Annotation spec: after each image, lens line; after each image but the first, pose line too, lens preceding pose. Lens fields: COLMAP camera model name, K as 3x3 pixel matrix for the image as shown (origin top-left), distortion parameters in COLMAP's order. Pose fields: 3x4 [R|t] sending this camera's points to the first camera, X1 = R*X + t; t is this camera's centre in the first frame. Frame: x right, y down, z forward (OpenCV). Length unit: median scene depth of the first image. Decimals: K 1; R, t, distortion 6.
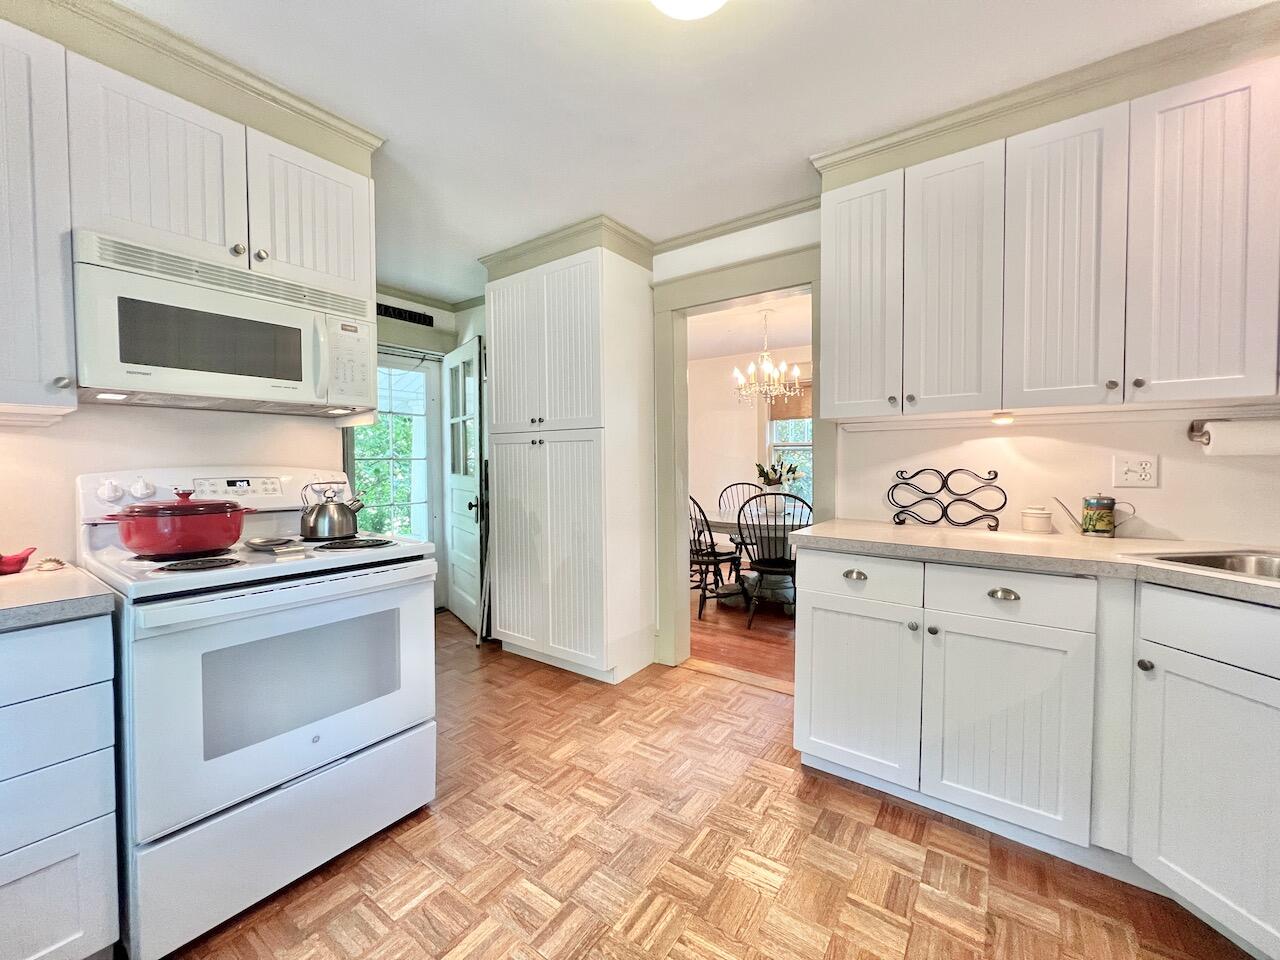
lens RADIAL K [[515.0, 0, 636.0], [0, 515.0, 476.2], [0, 0, 1]] dist [0.004353, 0.000062]
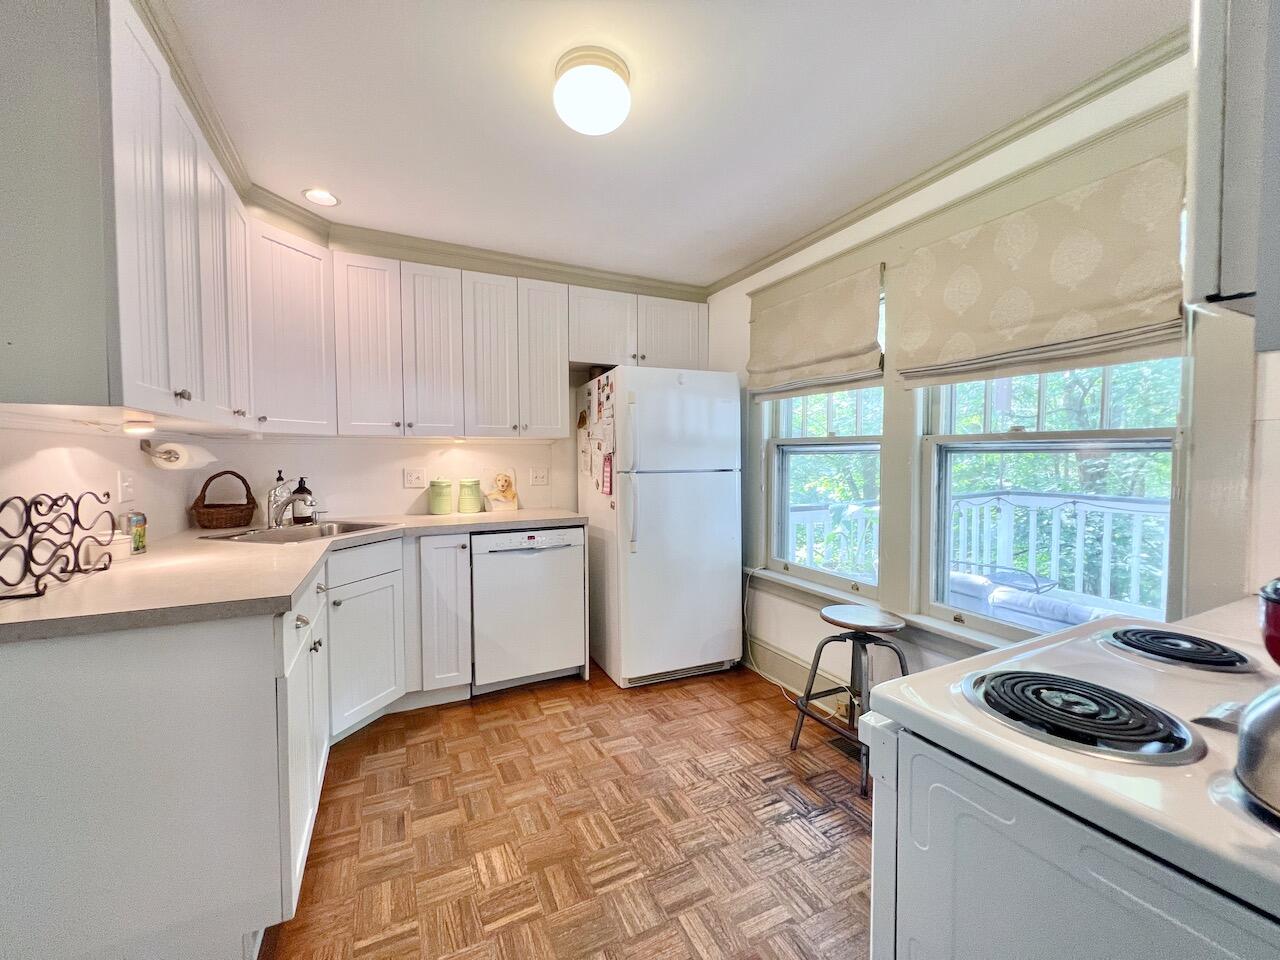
lens RADIAL K [[515.0, 0, 639.6], [0, 515.0, 478.6], [0, 0, 1]] dist [0.004353, 0.000062]
pose [[-0.883667, -0.009054, 0.468029, -0.539643], [0.020232, 0.998140, 0.057507, -0.085295], [-0.467679, 0.060287, -0.881840, 1.861946]]
